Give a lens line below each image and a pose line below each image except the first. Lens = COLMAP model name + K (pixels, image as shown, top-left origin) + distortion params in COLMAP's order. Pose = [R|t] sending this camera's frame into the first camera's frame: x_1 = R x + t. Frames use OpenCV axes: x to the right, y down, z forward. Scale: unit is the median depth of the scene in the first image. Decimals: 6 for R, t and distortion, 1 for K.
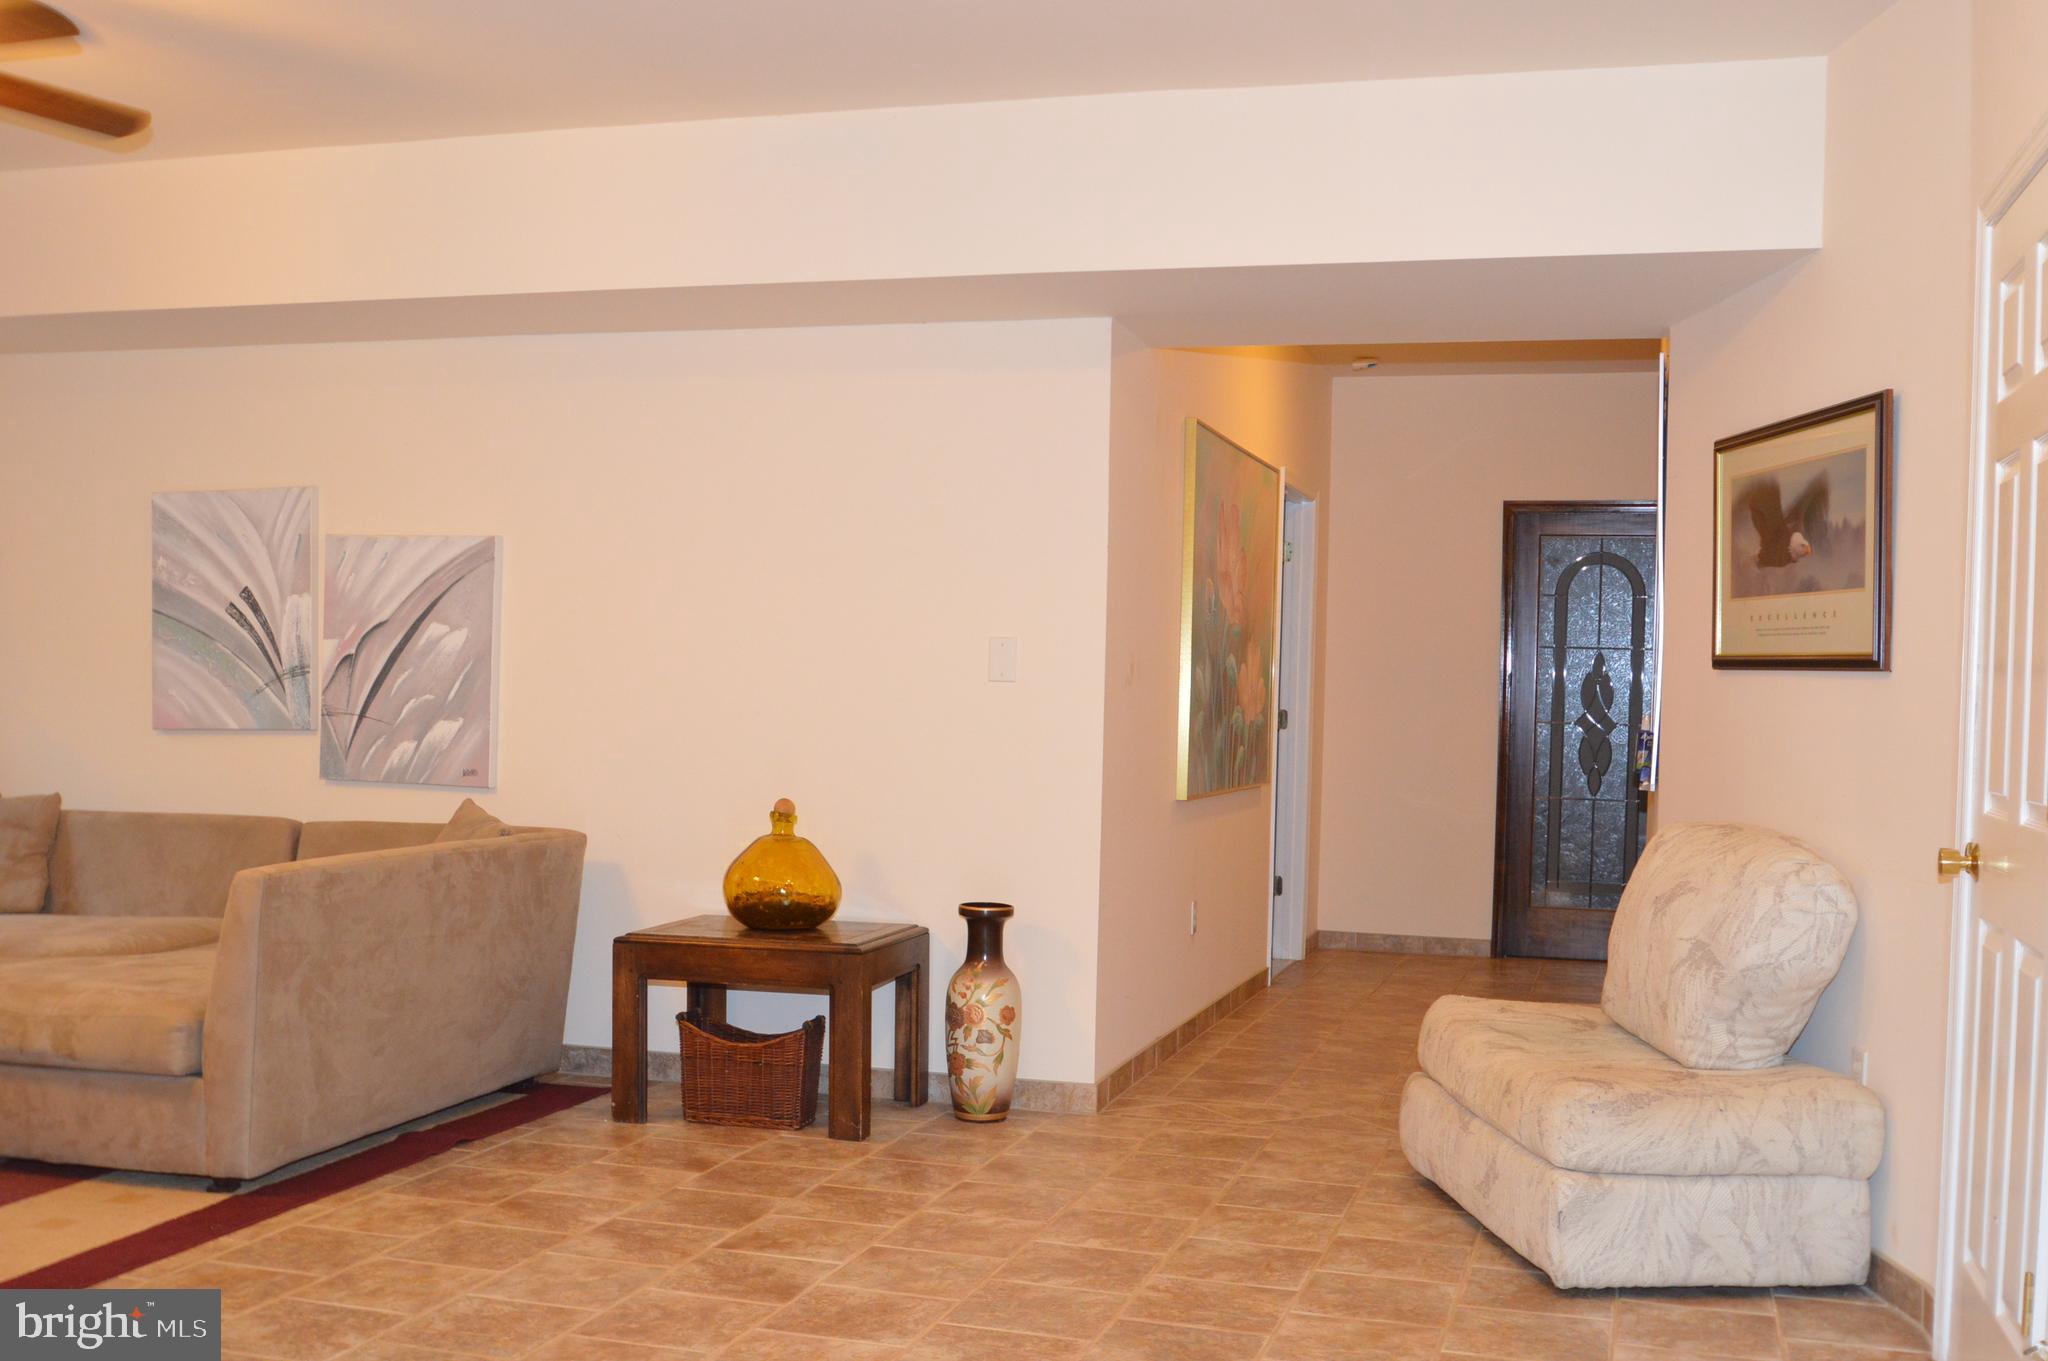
lens RADIAL K [[2089.6, 0, 1025.7], [0, 2089.6, 722.8], [0, 0, 1]] dist [-0.070914, 0.006361]
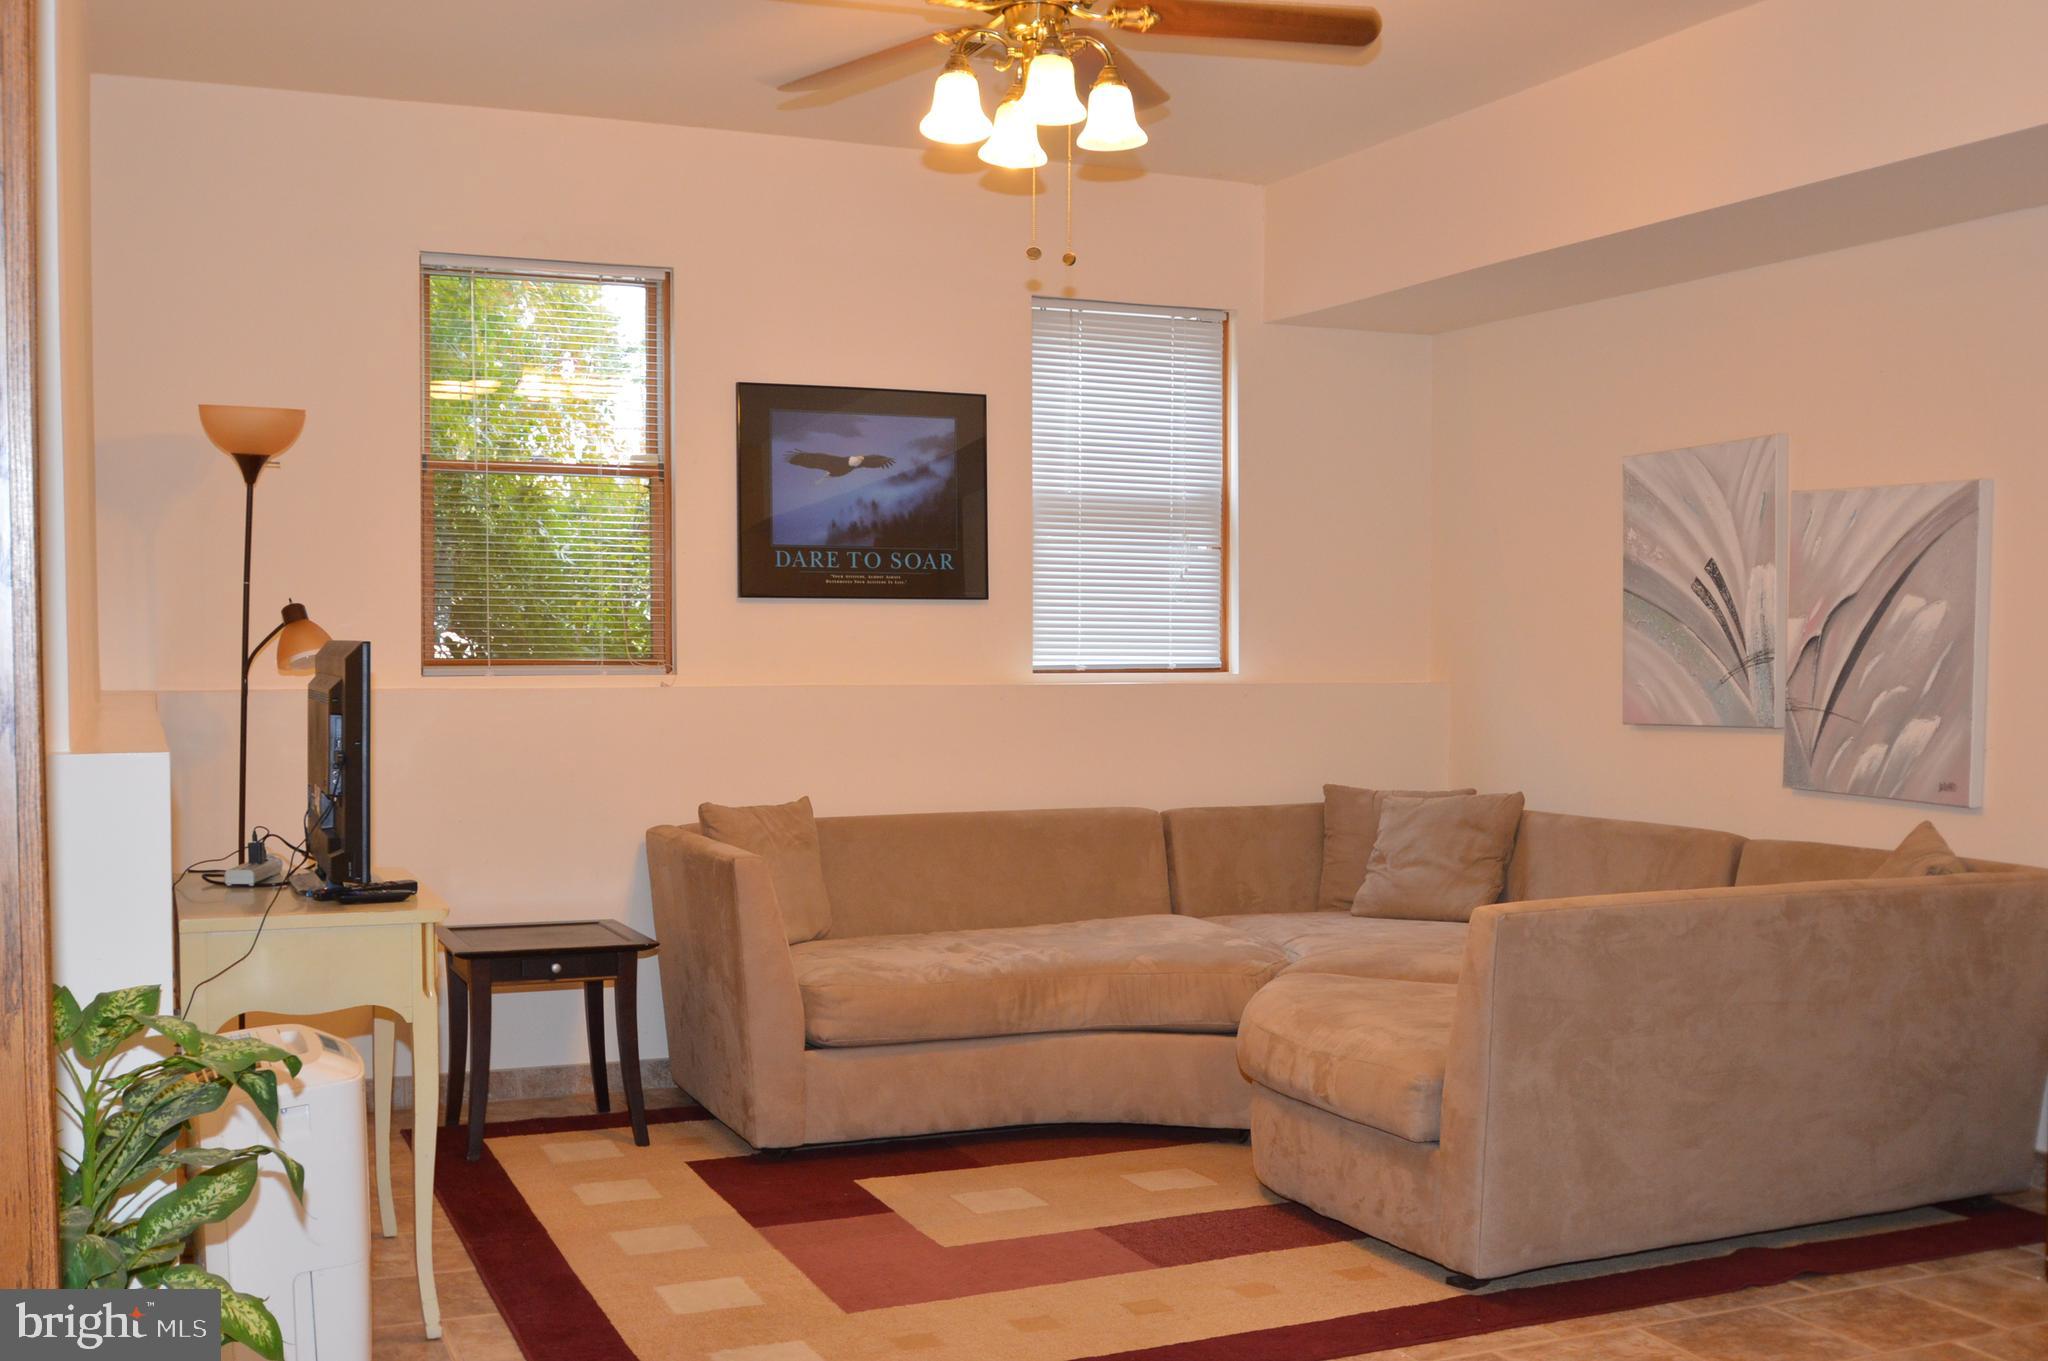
lens RADIAL K [[2089.6, 0, 1025.7], [0, 2089.6, 722.8], [0, 0, 1]] dist [-0.070914, 0.006361]
pose [[0.637983, 0.014172, -0.769920, 0.104794], [-0.005165, 0.999887, 0.014126, -0.008988], [0.770033, -0.005036, 0.637984, 0.243517]]
